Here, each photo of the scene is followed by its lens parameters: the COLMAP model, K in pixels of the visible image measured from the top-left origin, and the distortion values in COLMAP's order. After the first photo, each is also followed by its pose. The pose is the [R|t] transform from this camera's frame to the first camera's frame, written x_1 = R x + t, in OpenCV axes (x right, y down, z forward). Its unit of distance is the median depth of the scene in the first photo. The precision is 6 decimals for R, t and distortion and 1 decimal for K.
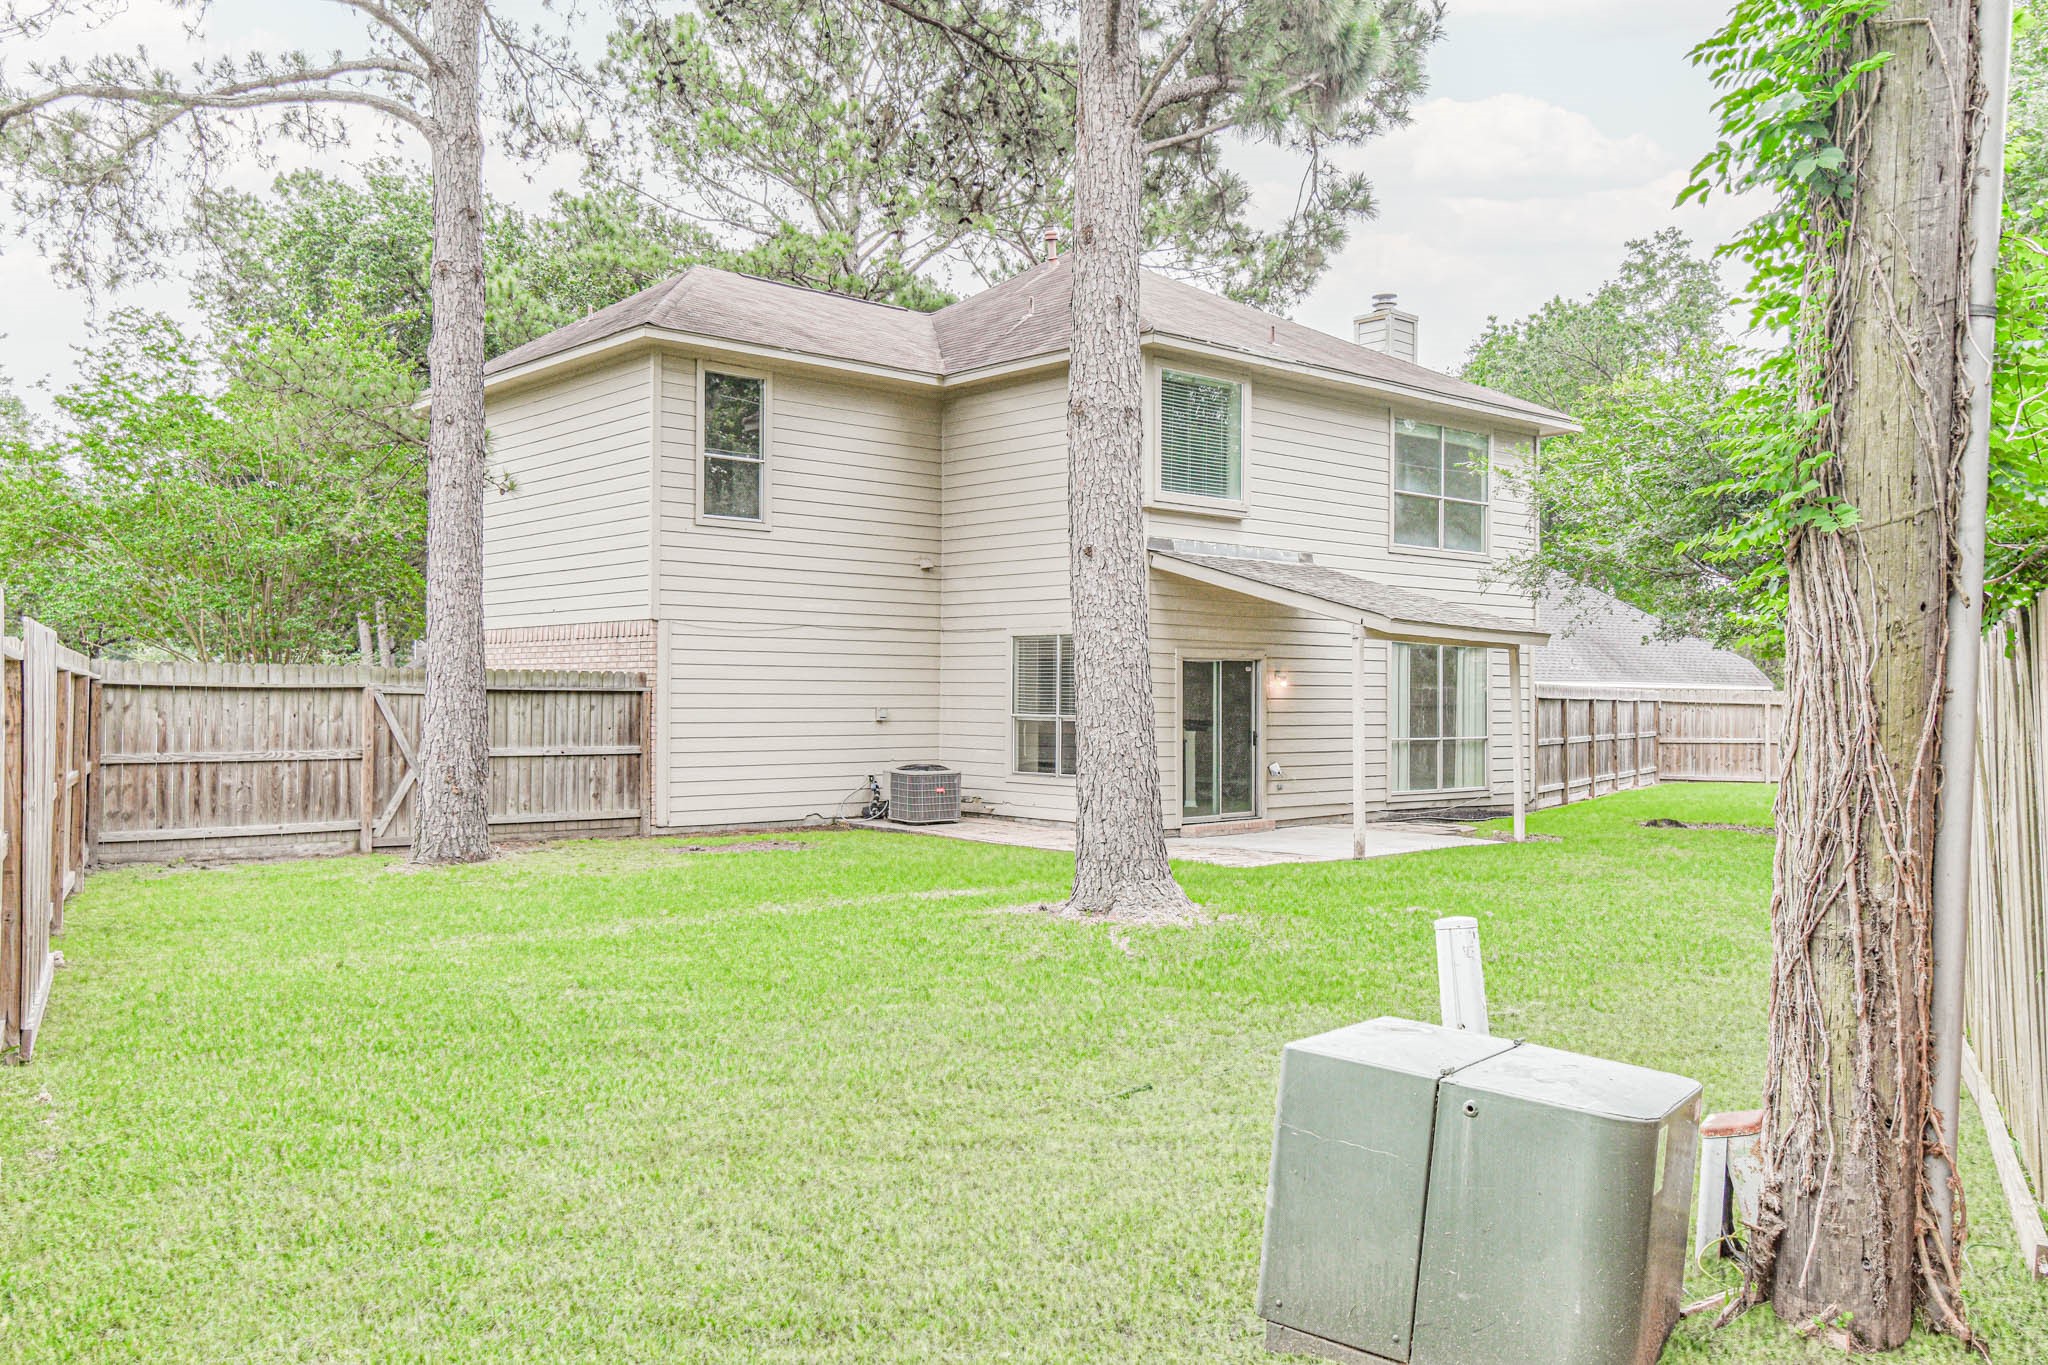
lens RADIAL K [[1633.5, 0, 1005.0], [0, 1633.5, 776.7], [0, 0, 1]] dist [-0.069454, -0.009639]
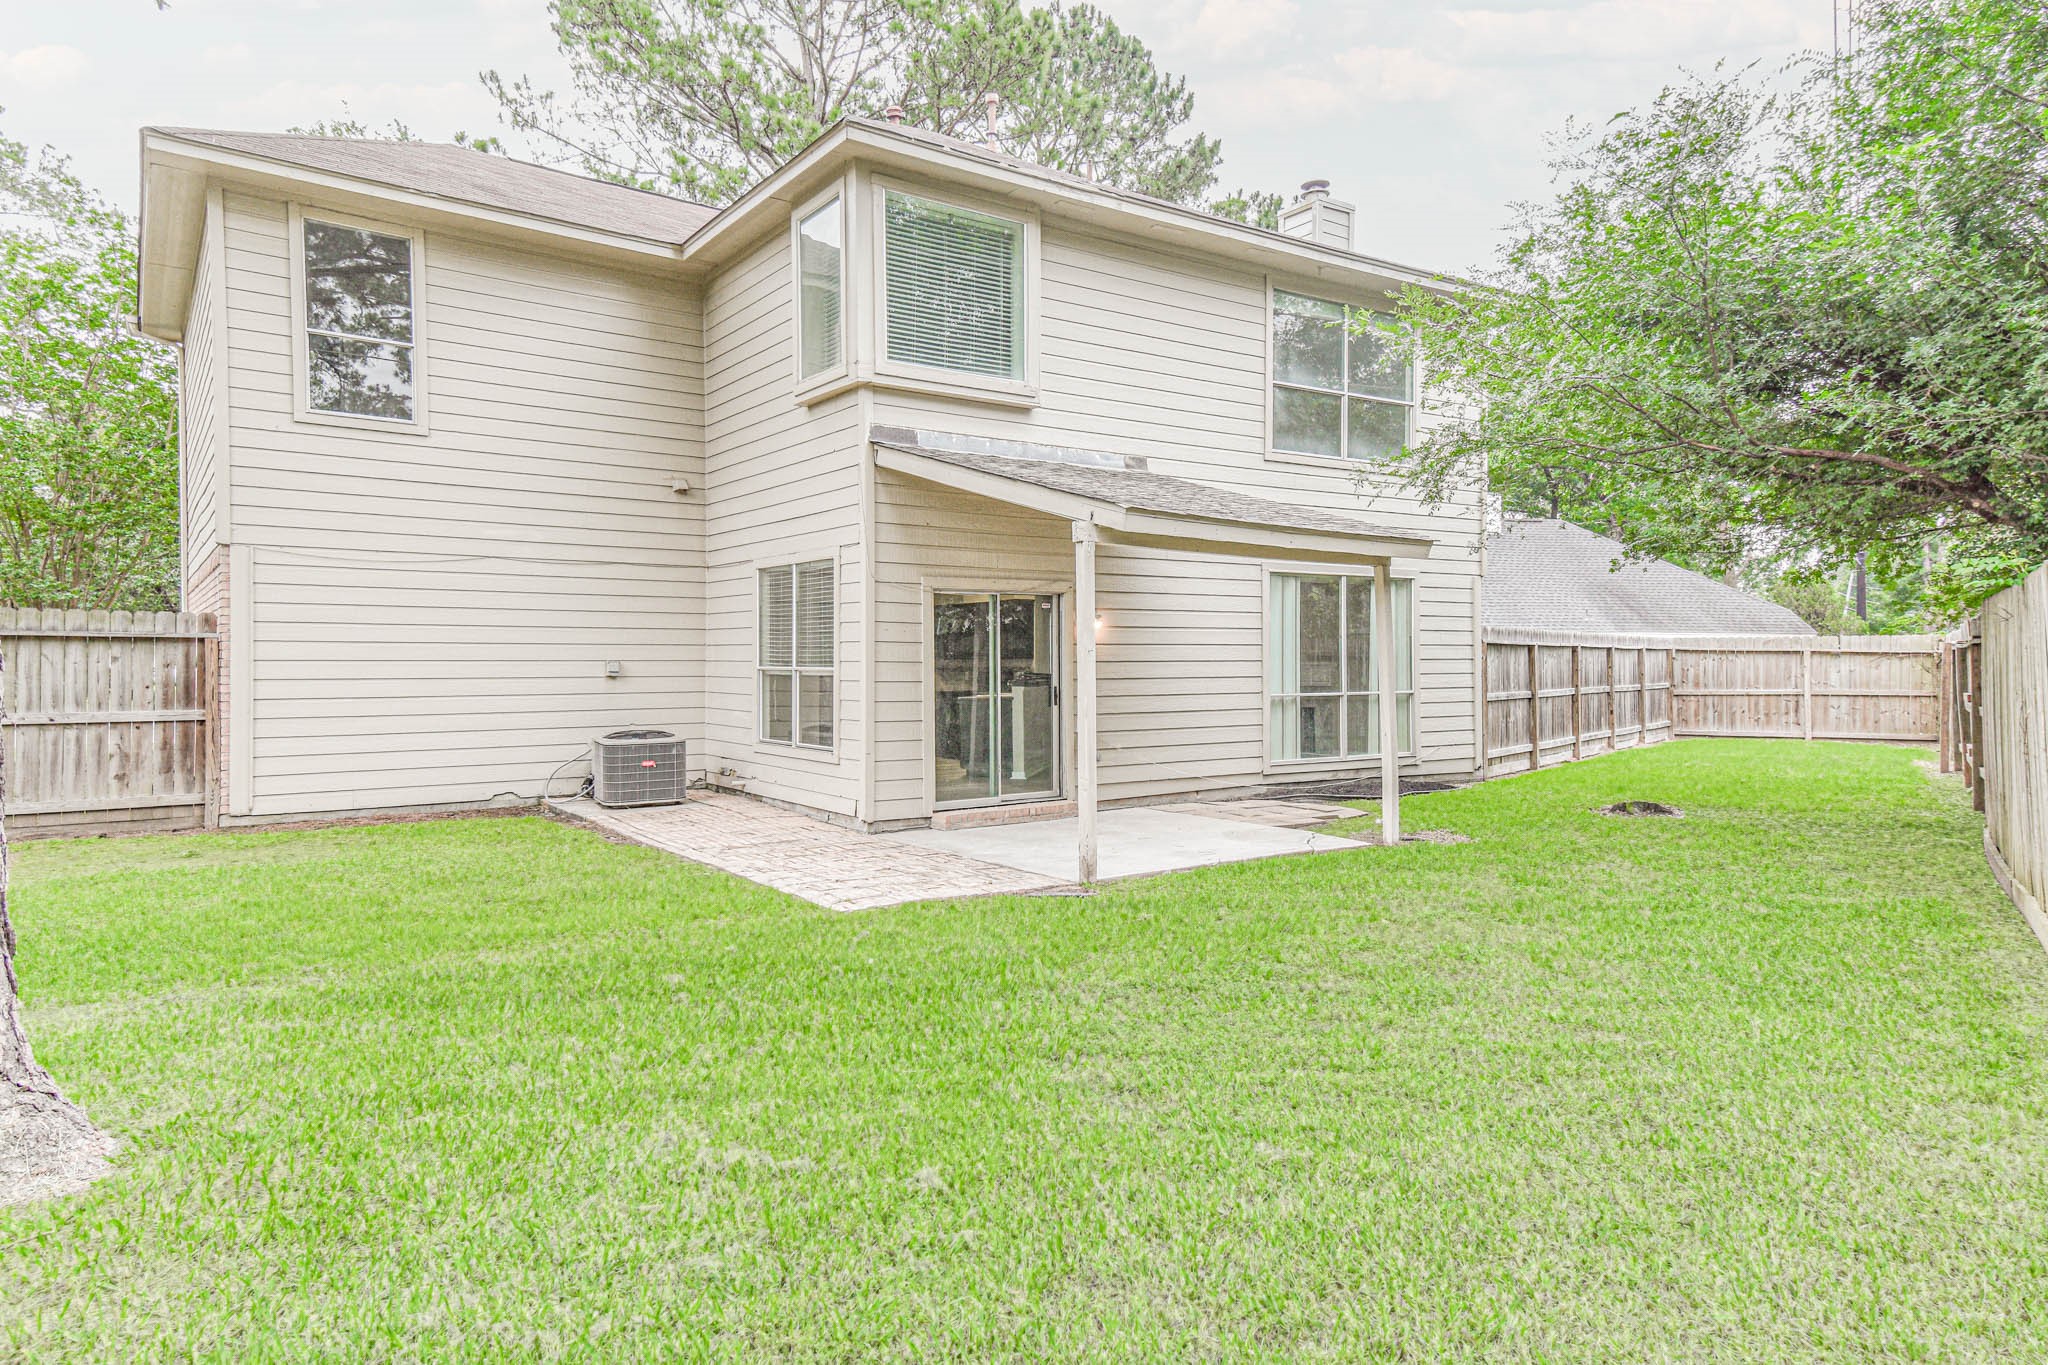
lens RADIAL K [[1253.1, 0, 1026.5], [0, 1253.1, 696.9], [0, 0, 1]] dist [0.045876, 0.002059]
pose [[0.993595, -0.004856, -0.112900, 0.194050], [0.002652, 0.999803, -0.019670, -0.010572], [0.112973, 0.019244, 0.993412, 0.387557]]
